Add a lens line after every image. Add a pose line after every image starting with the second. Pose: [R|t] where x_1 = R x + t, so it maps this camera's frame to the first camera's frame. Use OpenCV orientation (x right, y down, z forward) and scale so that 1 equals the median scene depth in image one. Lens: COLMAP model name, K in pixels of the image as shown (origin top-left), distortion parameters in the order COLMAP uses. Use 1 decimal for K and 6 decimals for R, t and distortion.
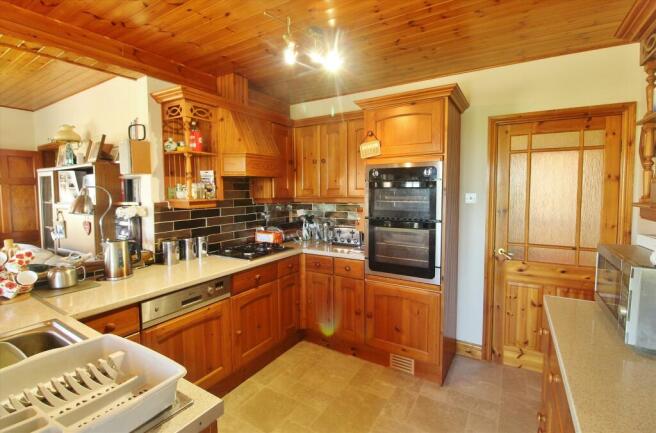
lens RADIAL K [[302.7, 0, 328.8], [0, 302.7, 206.1], [0, 0, 1]] dist [-0.001013, -0.000318]
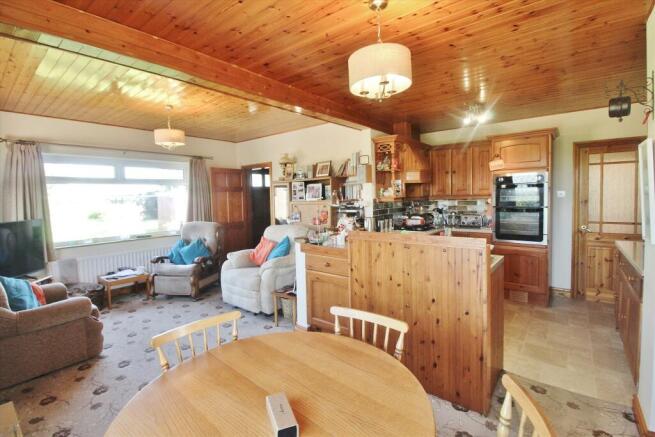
lens RADIAL K [[304.5, 0, 329.8], [0, 304.5, 207.1], [0, 0, 1]] dist [0.001634, -0.010553]
pose [[0.992341, -0.011340, -0.123008, -0.567999], [0.009603, 0.999846, -0.014704, 0.057760], [0.123156, 0.013410, 0.992297, -0.759718]]
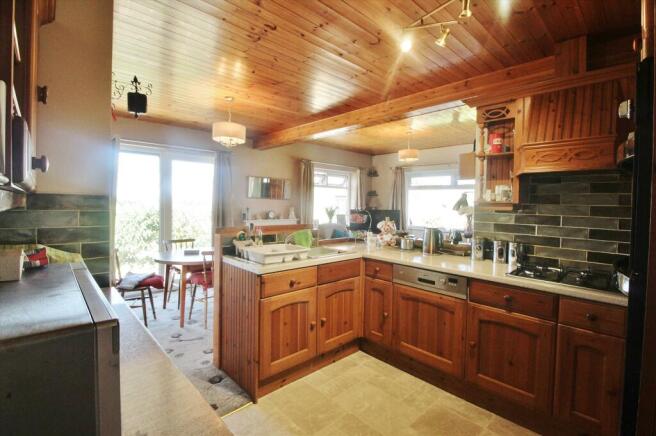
lens RADIAL K [[305.0, 0, 330.3], [0, 305.0, 206.6], [0, 0, 1]] dist [0.001634, -0.010553]
pose [[-0.254852, 0.016904, -0.966832, 0.628715], [-0.071251, 0.996801, 0.036210, -0.003347], [0.964351, 0.078116, -0.252832, 0.694498]]
